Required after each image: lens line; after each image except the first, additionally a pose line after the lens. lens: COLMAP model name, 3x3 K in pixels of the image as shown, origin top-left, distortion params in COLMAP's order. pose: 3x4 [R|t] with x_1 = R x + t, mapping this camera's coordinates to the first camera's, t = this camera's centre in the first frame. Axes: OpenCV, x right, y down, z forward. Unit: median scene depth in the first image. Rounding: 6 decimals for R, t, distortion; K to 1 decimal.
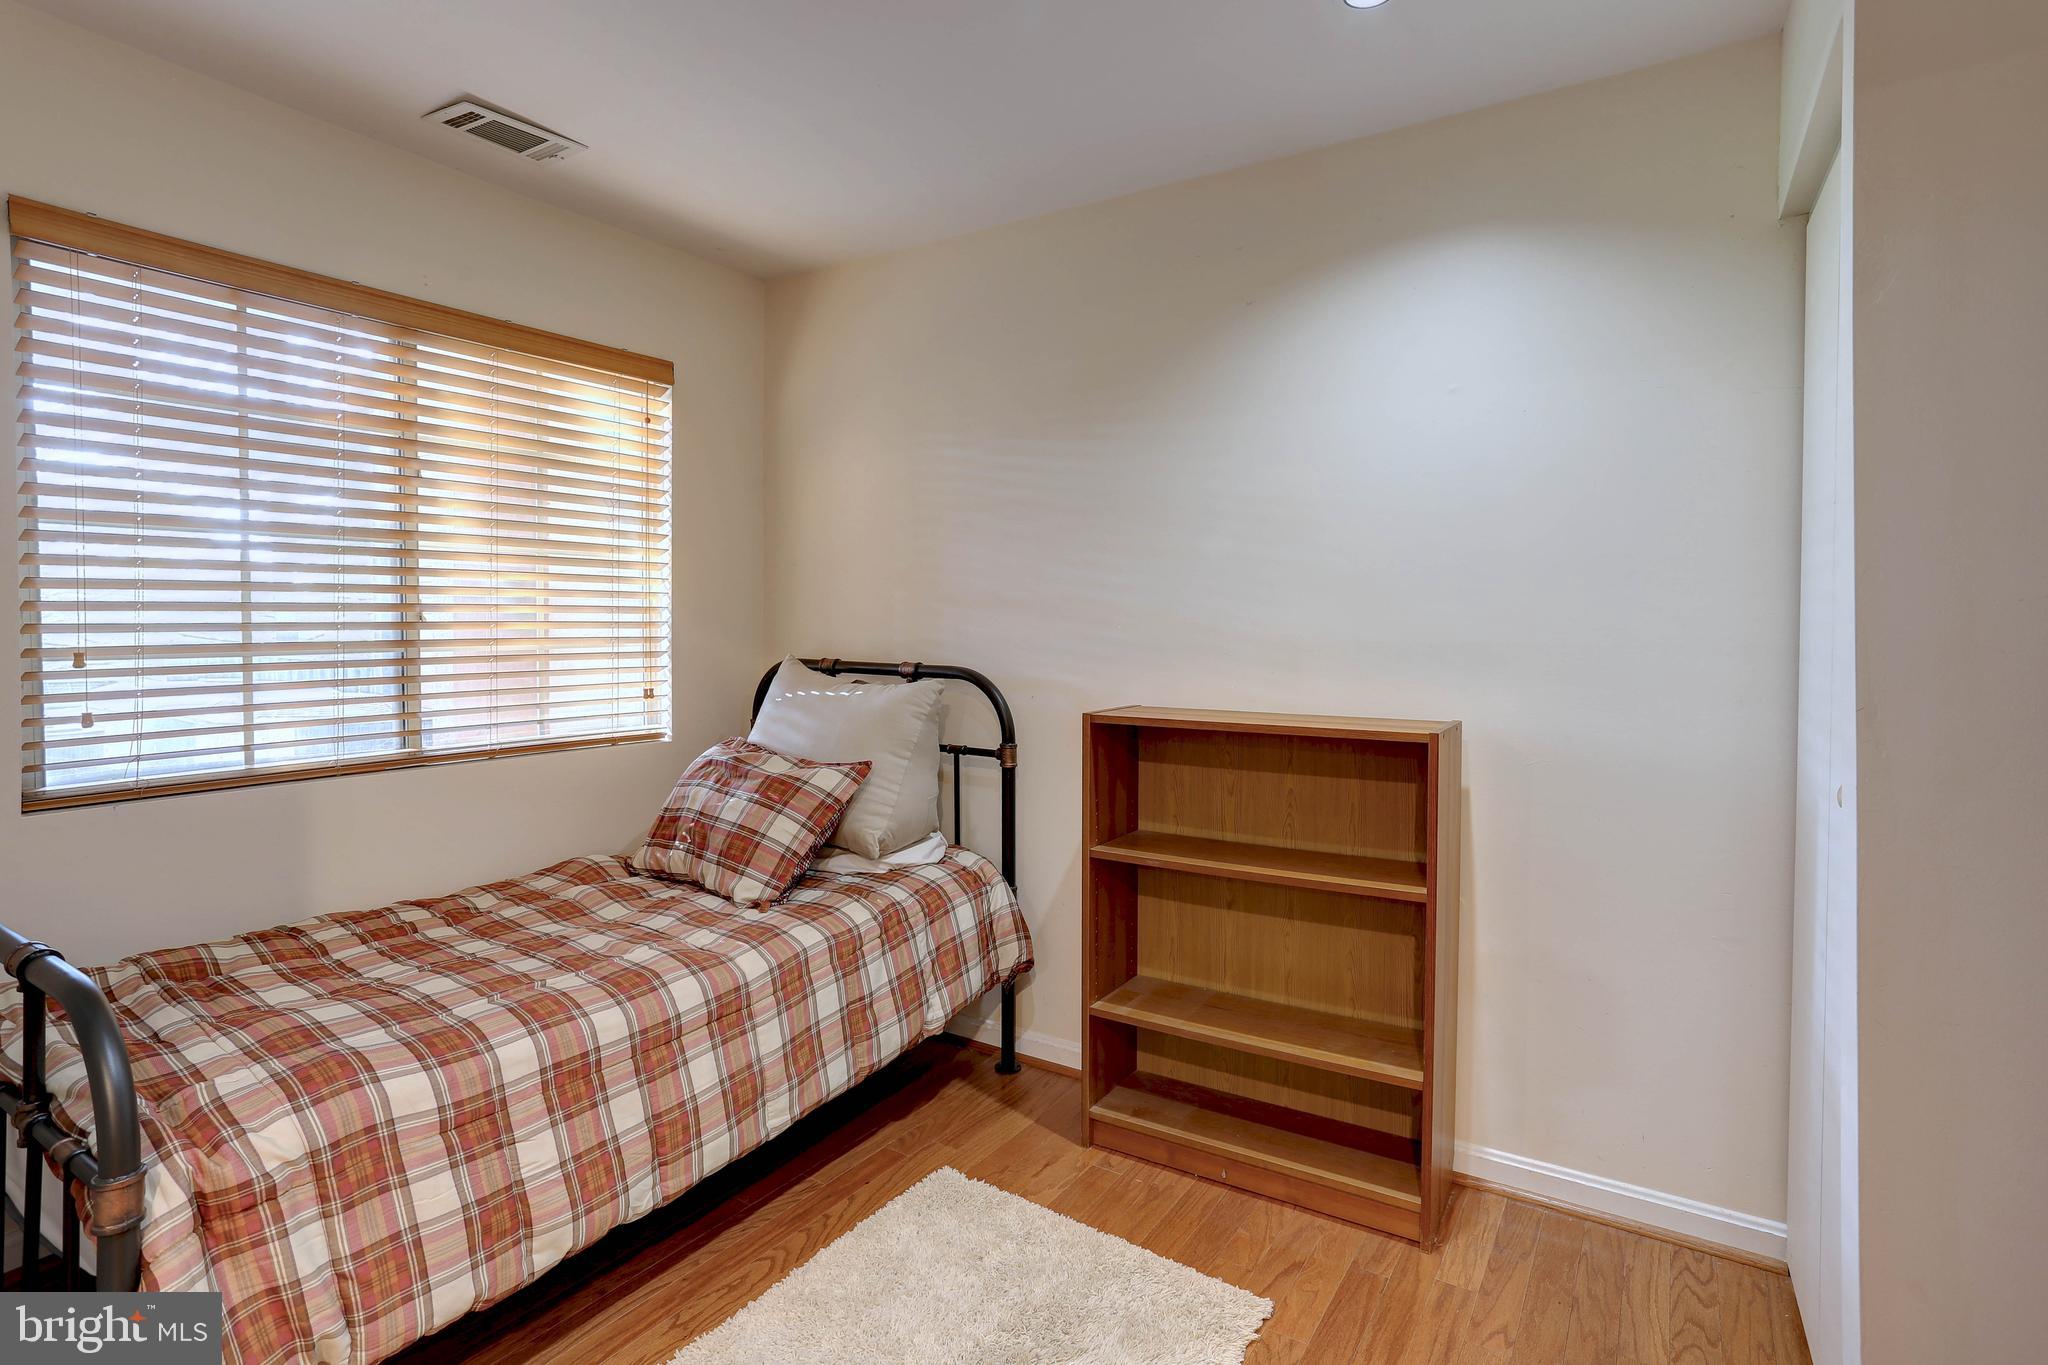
lens RADIAL K [[1007.1, 0, 994.7], [0, 1007.1, 643.3], [0, 0, 1]] dist [-0.069163, 0.035810]
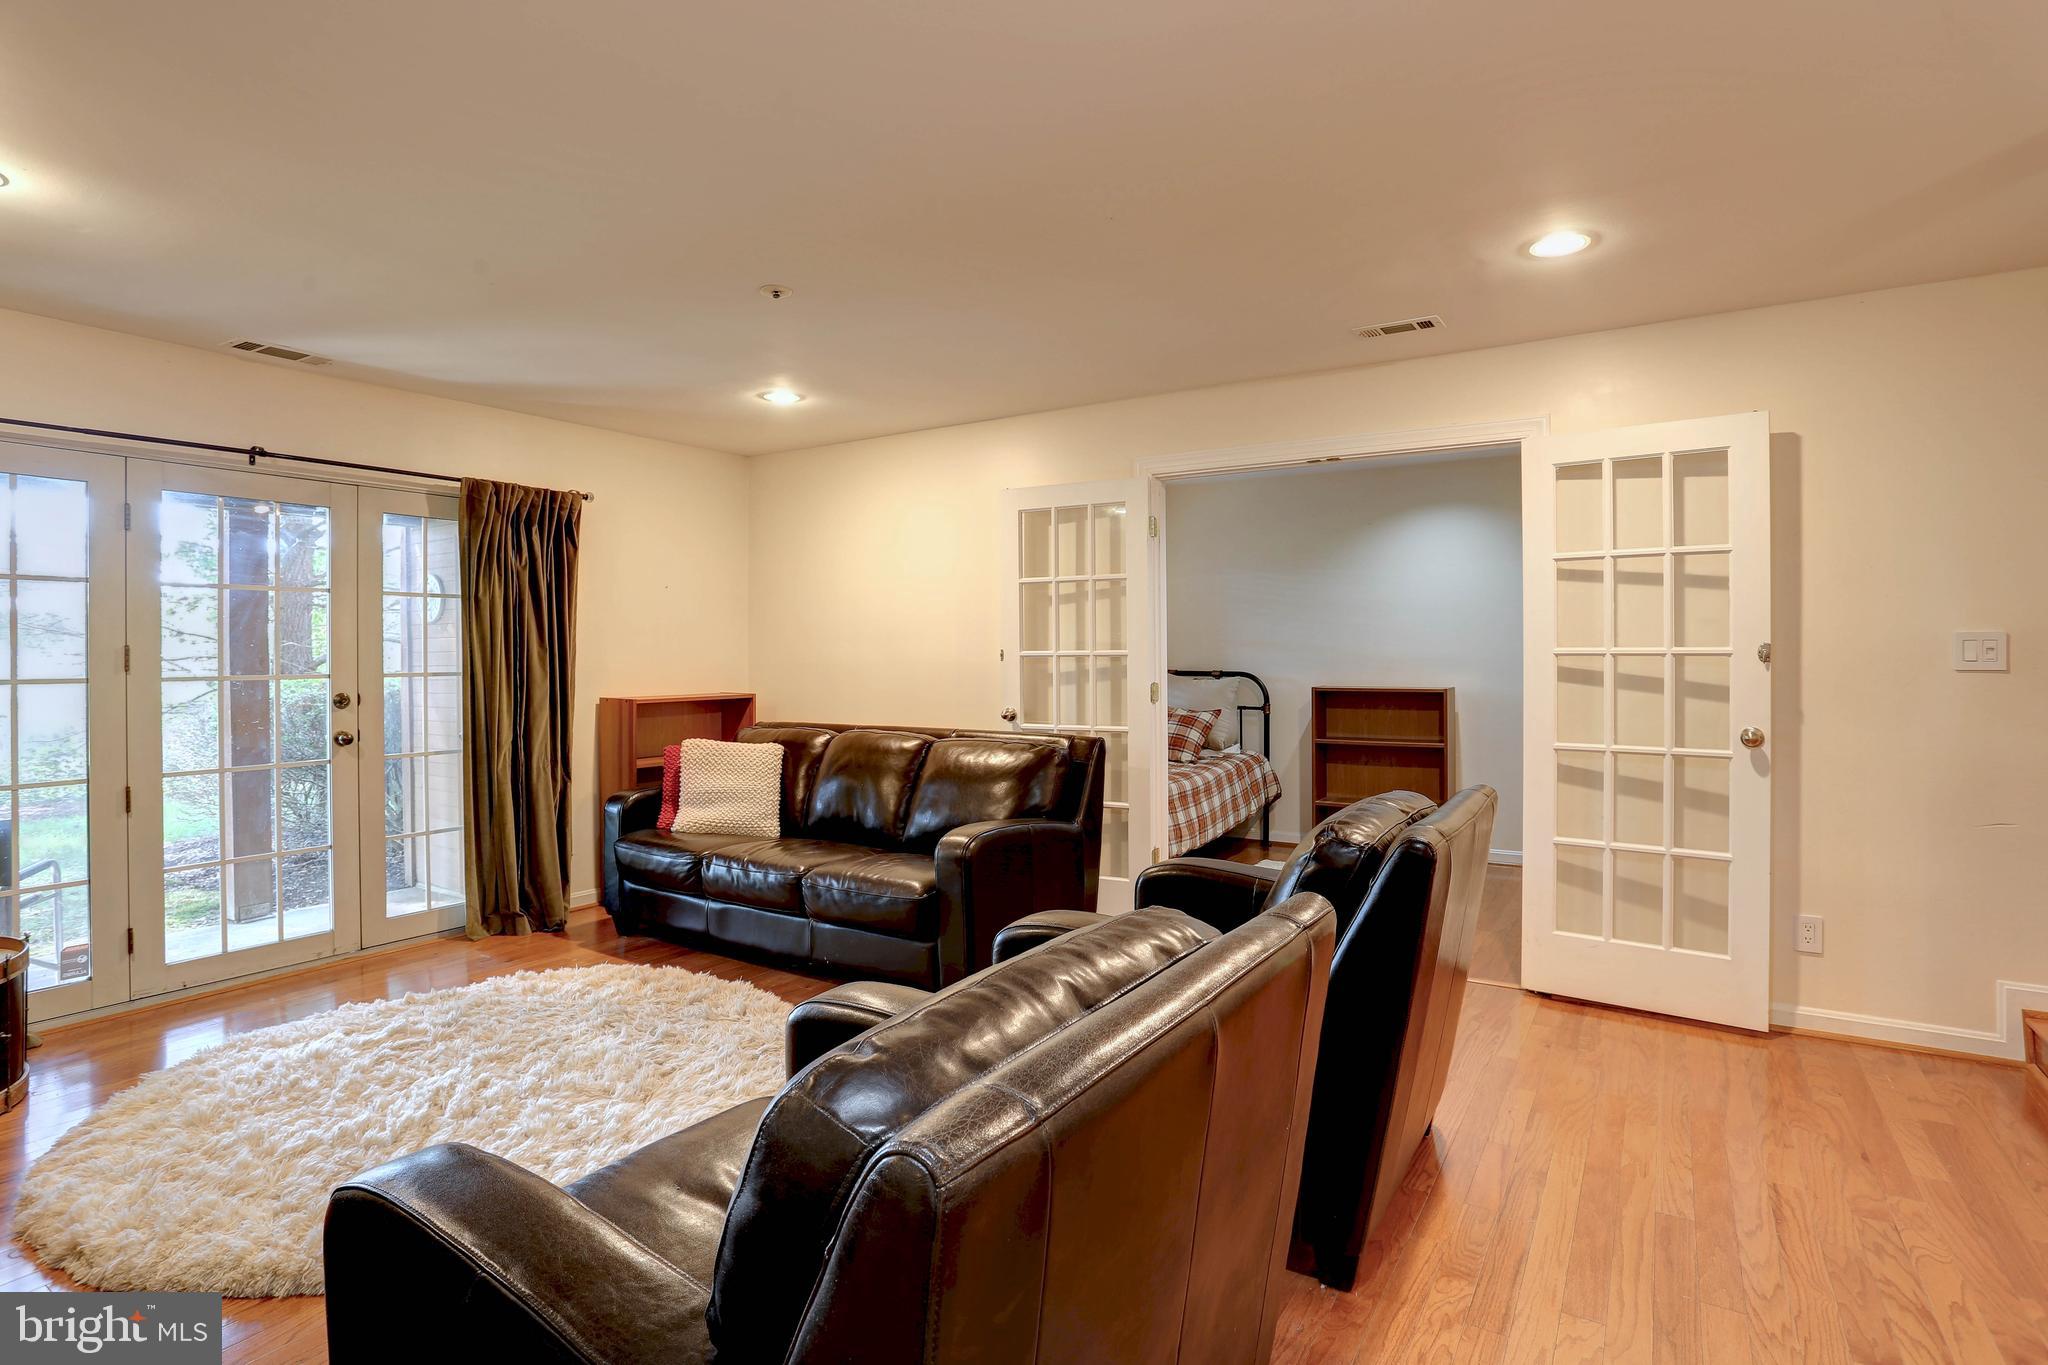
lens RADIAL K [[988.8, 0, 1025.3], [0, 988.8, 667.8], [0, 0, 1]] dist [-0.067283, 0.033827]
pose [[0.999854, -0.014573, 0.008891, -0.650854], [0.014607, 0.999886, -0.003749, 0.017395], [-0.008836, 0.003879, 0.999953, -1.488010]]
